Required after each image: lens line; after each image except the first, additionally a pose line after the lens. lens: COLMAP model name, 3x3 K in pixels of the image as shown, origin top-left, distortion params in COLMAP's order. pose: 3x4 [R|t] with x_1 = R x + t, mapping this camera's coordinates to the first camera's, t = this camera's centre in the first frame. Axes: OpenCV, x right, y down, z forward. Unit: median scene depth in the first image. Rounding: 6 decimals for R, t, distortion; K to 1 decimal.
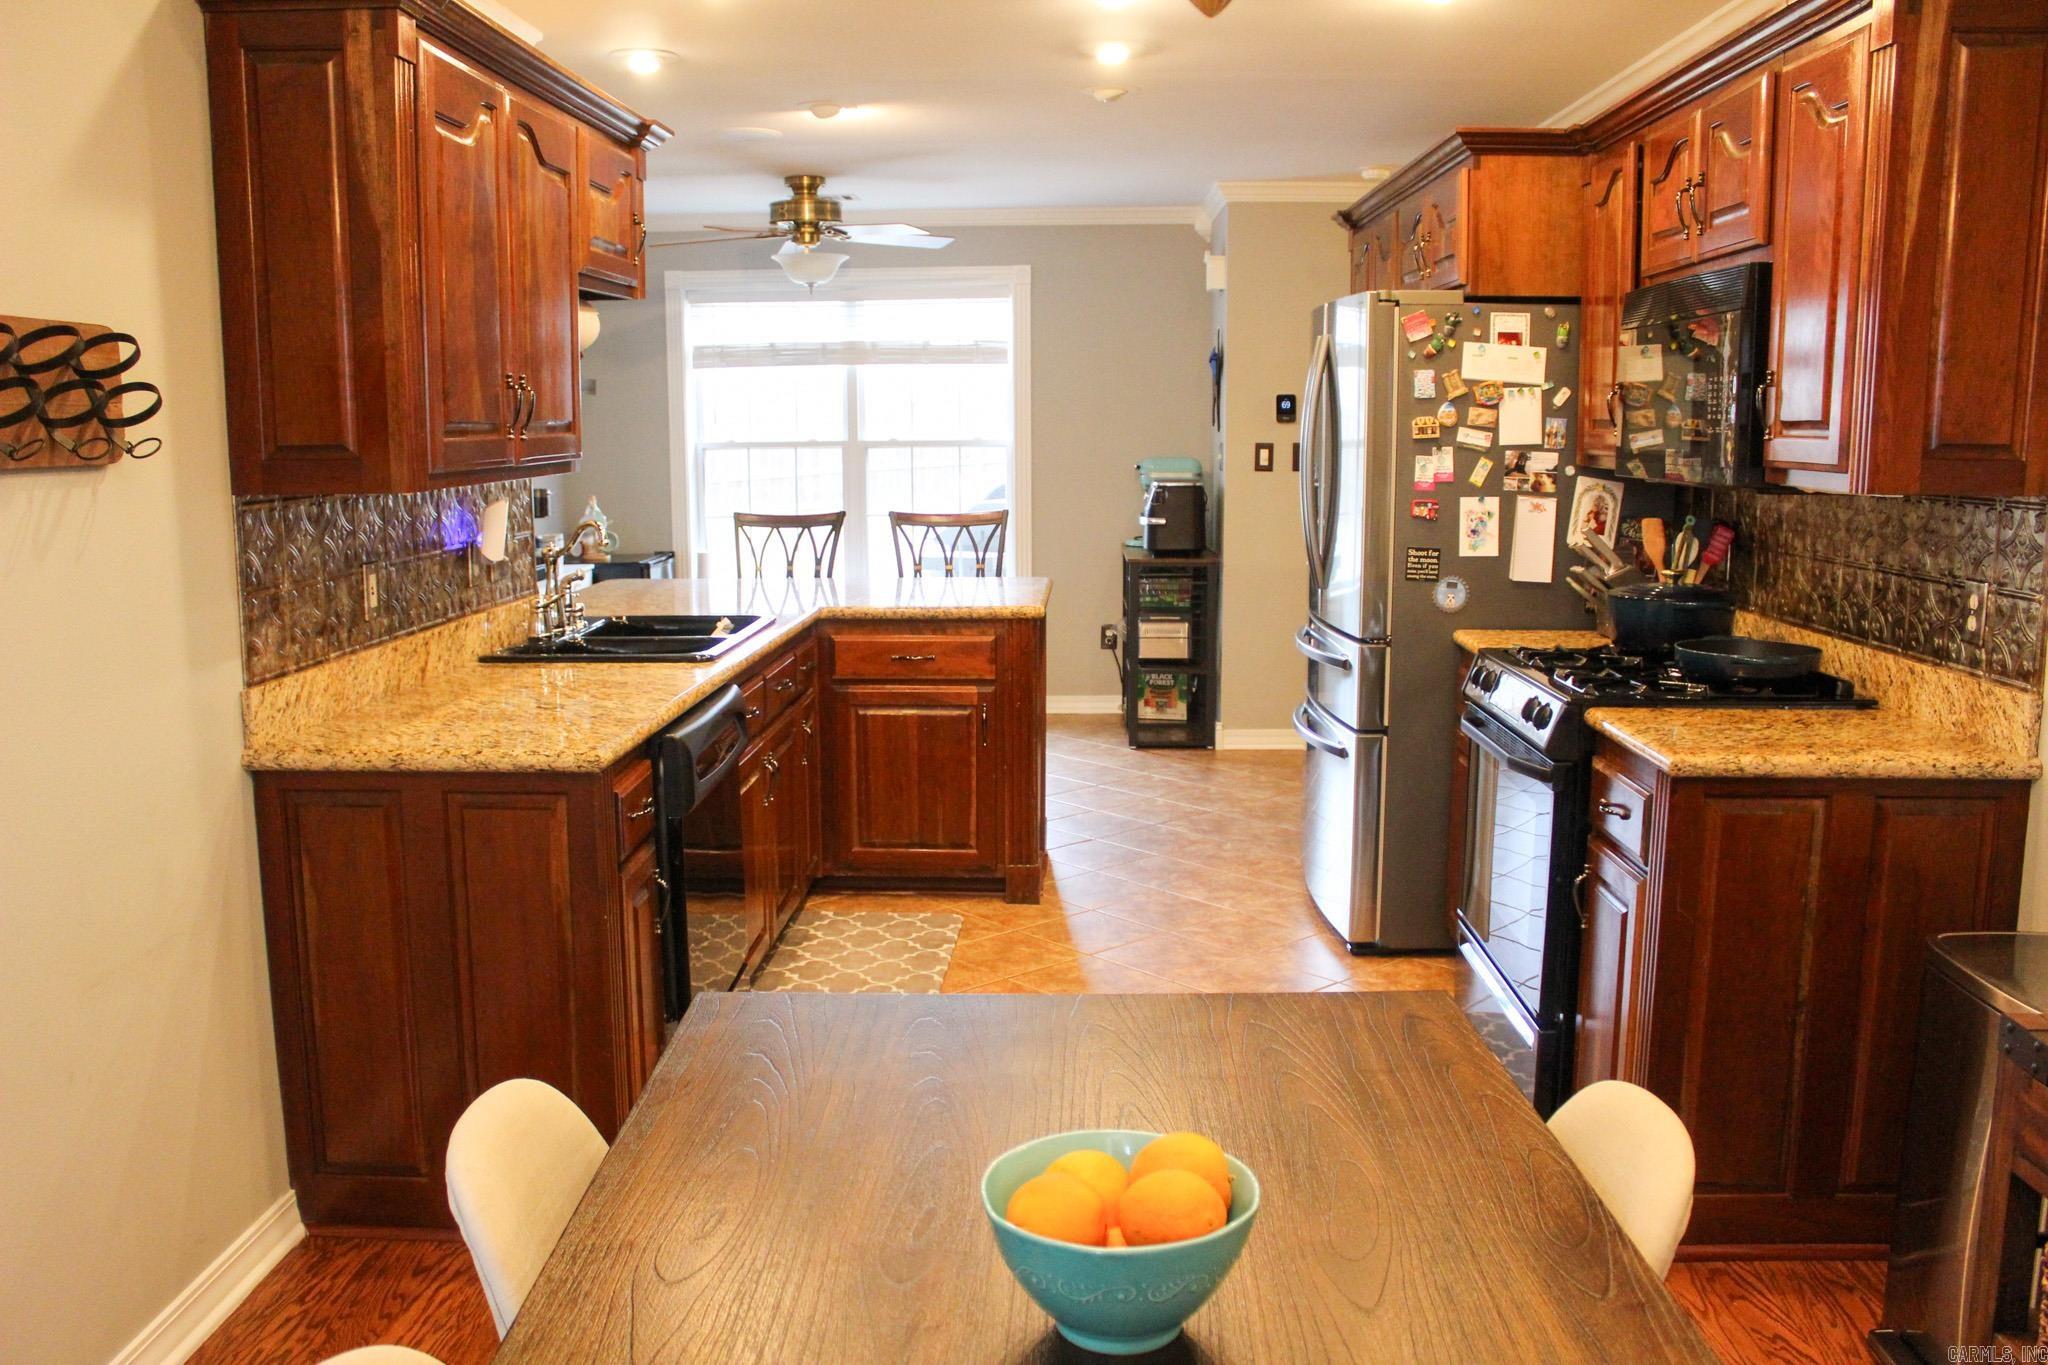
lens RADIAL K [[1697.6, 0, 1018.1], [0, 1697.6, 692.6], [0, 0, 1]] dist [-0.160791, 0.133716]
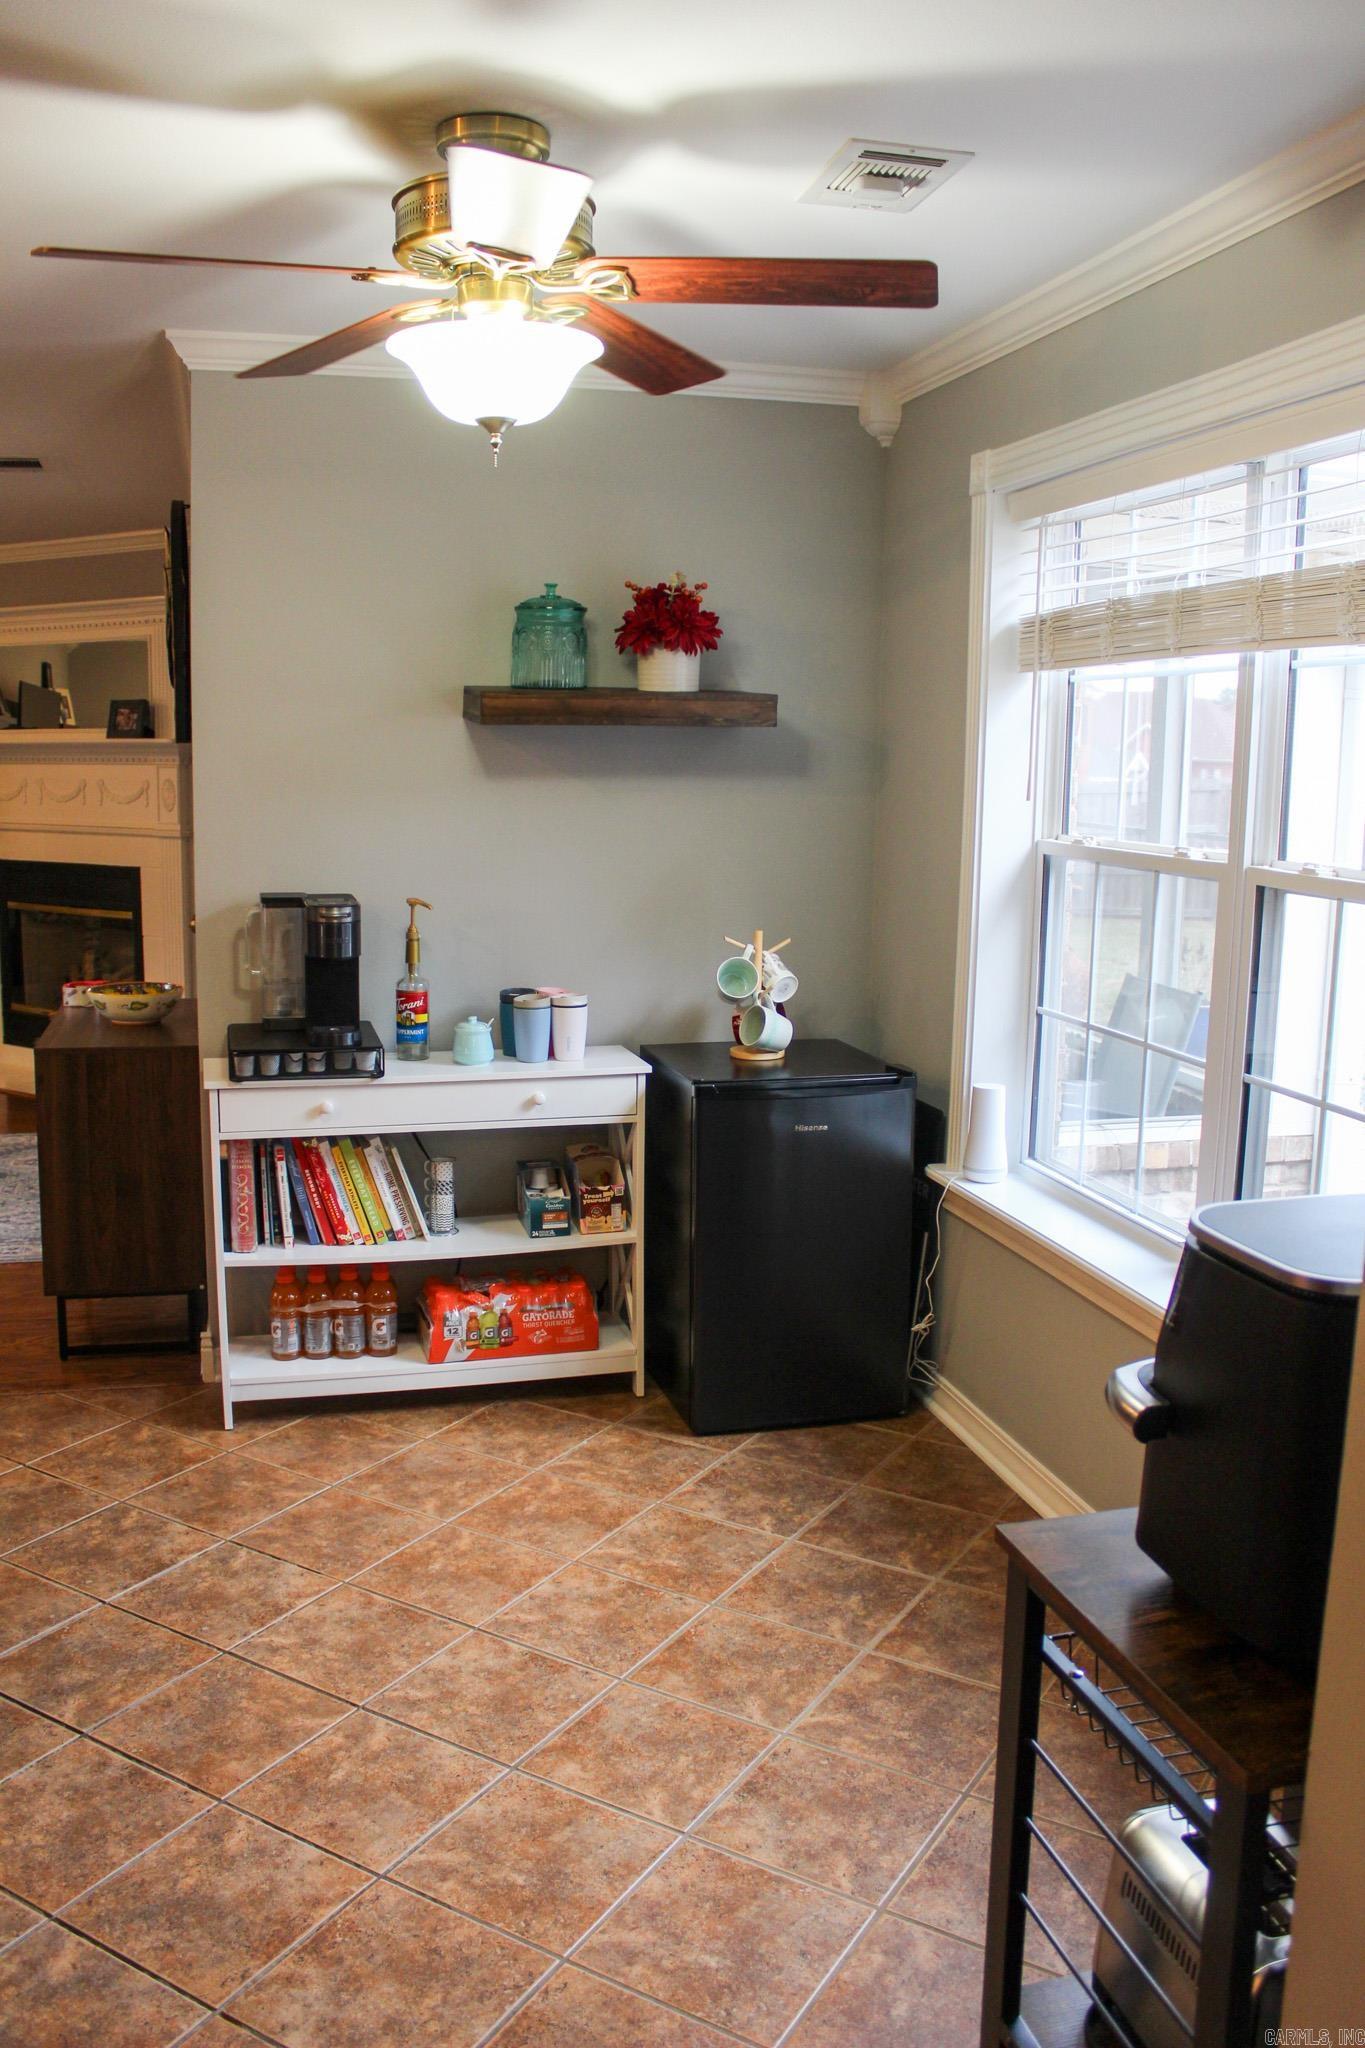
lens RADIAL K [[1697.6, 0, 672.9], [0, 1697.6, 1014.2], [0, 0, 1]] dist [-0.160791, 0.133716]
pose [[0.290830, 0.160745, -0.943175, 0.363562], [-0.166745, 0.979215, 0.115471, -0.270373], [0.942133, 0.123687, 0.311589, 1.517712]]
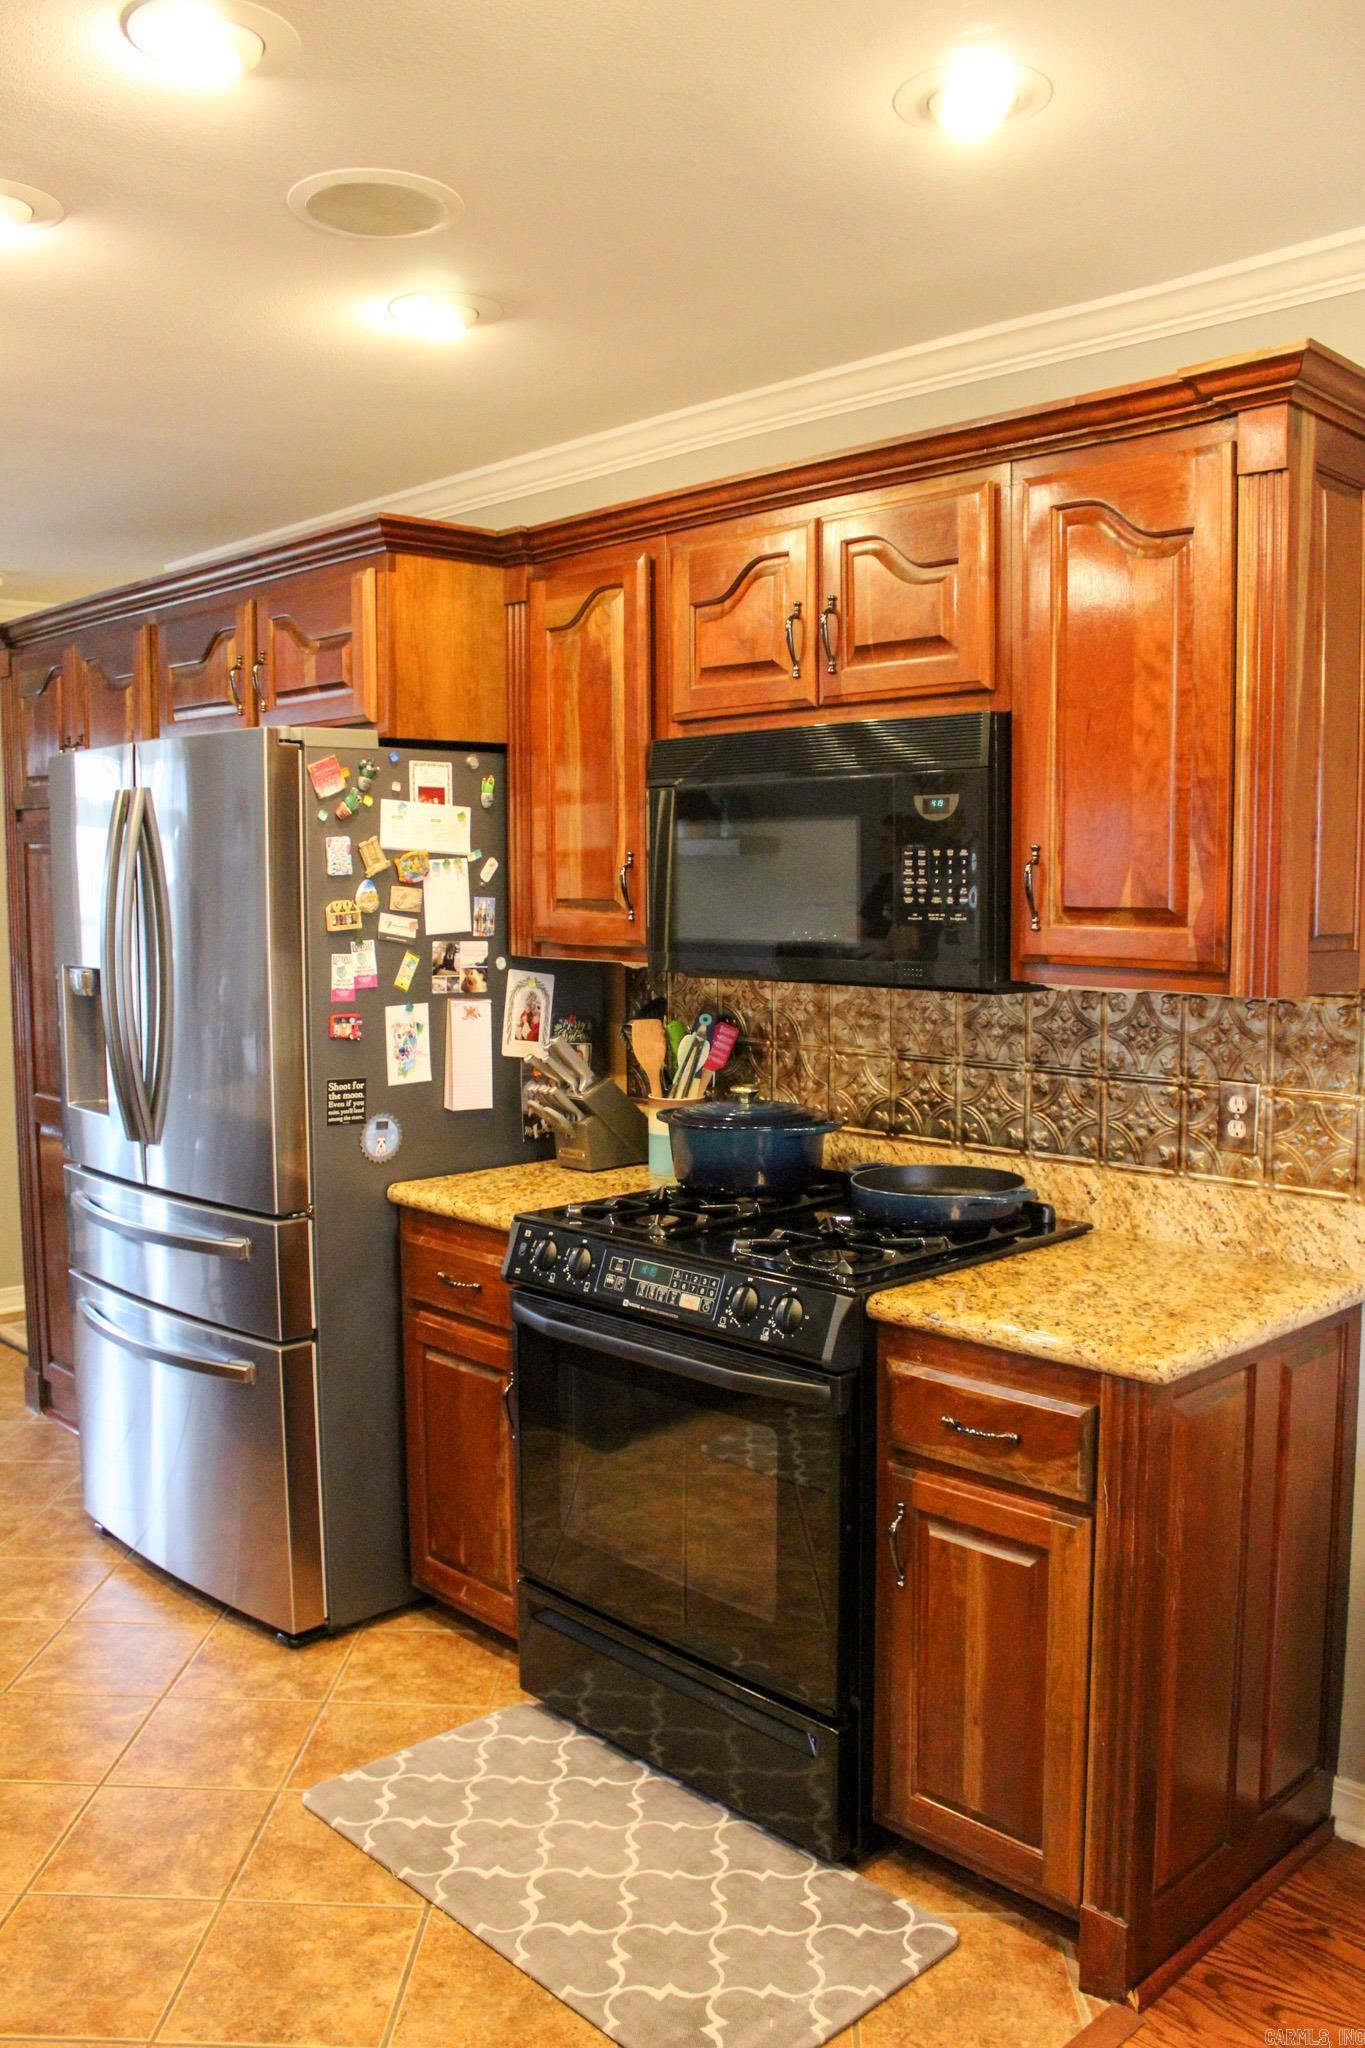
lens RADIAL K [[1697.6, 0, 682.7], [0, 1697.6, 1025.5], [0, 0, 1]] dist [-0.160791, 0.133716]
pose [[0.693165, -0.067634, 0.717598, -0.183384], [0.118363, 0.992753, -0.020766, -0.077165], [-0.710994, 0.099332, 0.696147, 0.385317]]
